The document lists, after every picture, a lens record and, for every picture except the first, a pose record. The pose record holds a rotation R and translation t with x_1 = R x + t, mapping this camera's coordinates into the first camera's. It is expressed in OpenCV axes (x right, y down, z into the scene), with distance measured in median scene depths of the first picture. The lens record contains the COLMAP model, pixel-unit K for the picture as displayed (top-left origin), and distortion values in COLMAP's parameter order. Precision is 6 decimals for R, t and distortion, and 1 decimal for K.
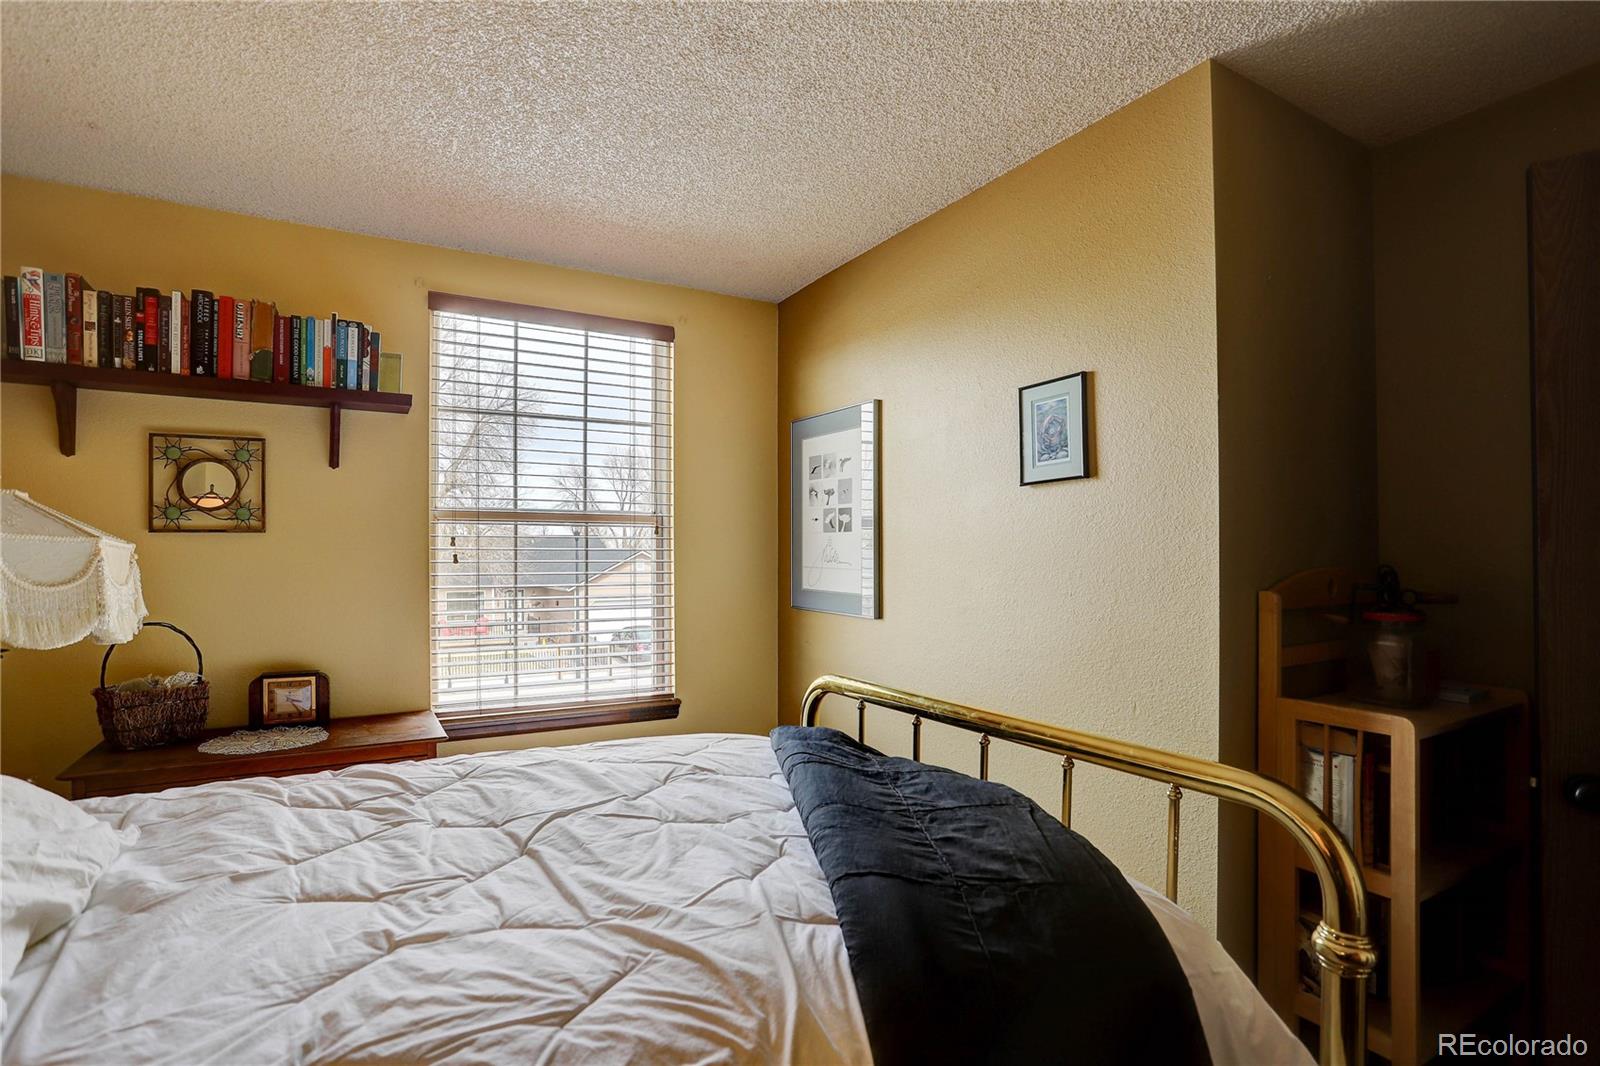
lens RADIAL K [[799.6, 0, 788.3], [0, 799.6, 545.8], [0, 0, 1]] dist [-0.045378, 0.013812]
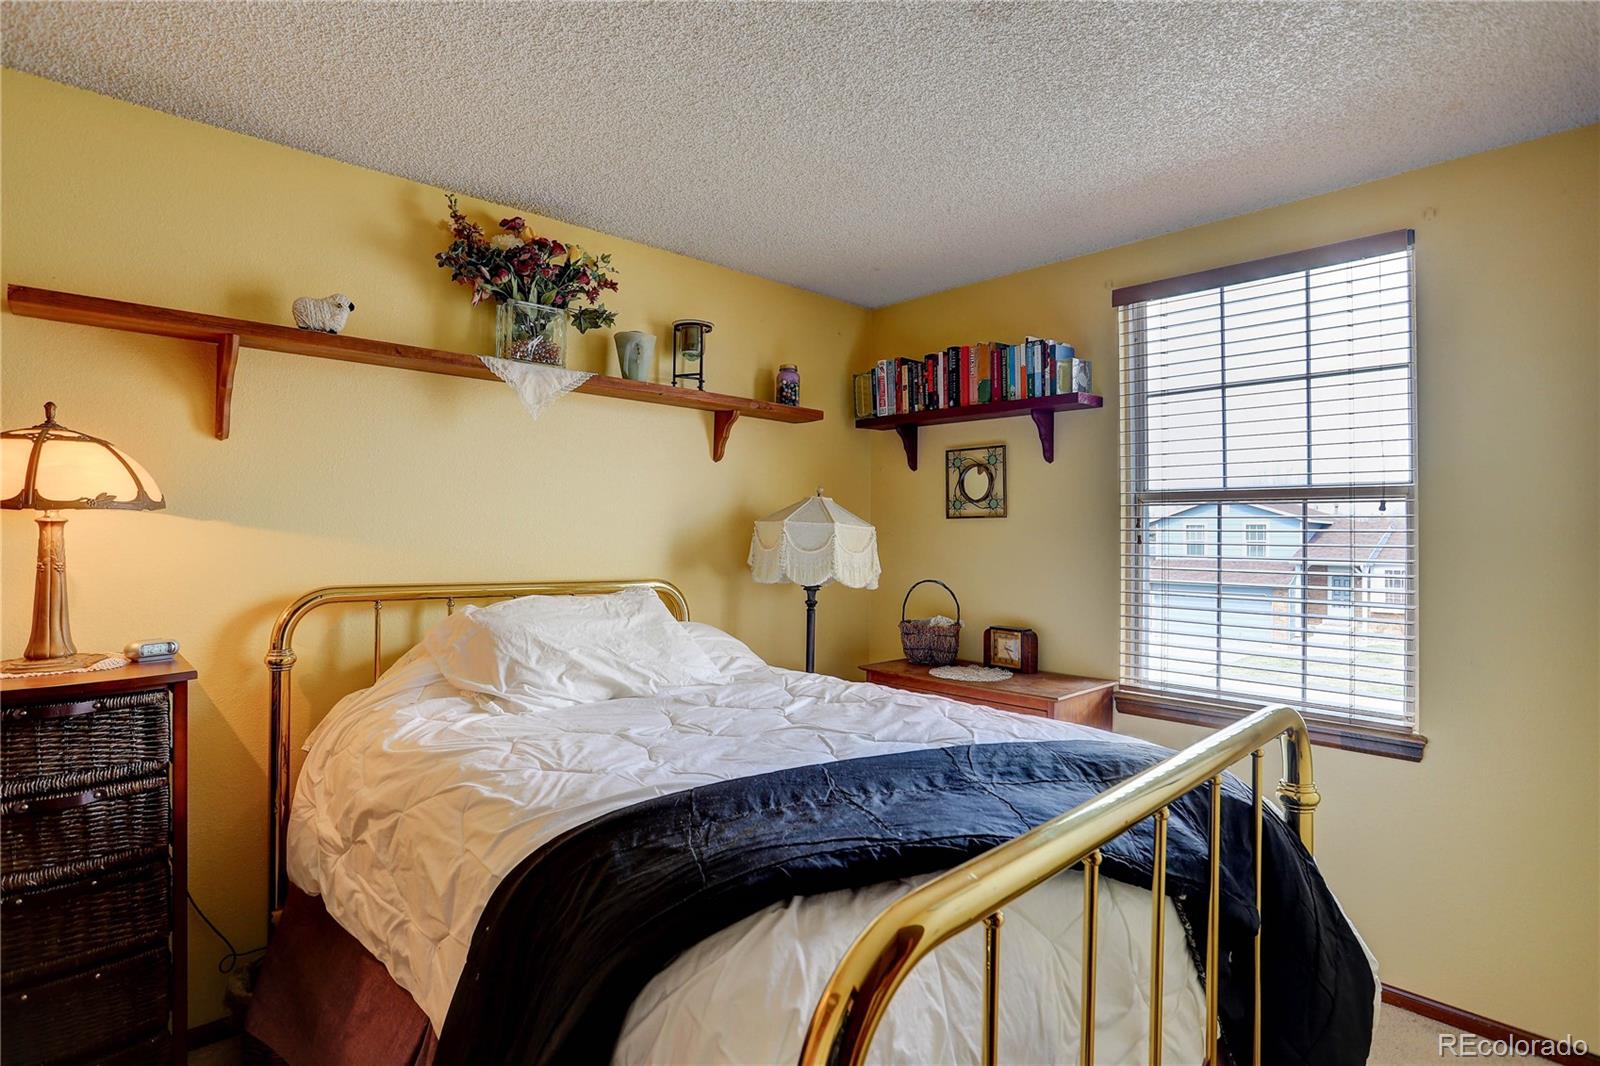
lens RADIAL K [[799.6, 0, 784.8], [0, 799.6, 523.1], [0, 0, 1]] dist [-0.045378, 0.013812]
pose [[0.231417, -0.010656, -0.972796, 0.534569], [0.001291, 0.999942, -0.010646, 0.005535], [0.972854, 0.001208, 0.231417, 0.347581]]
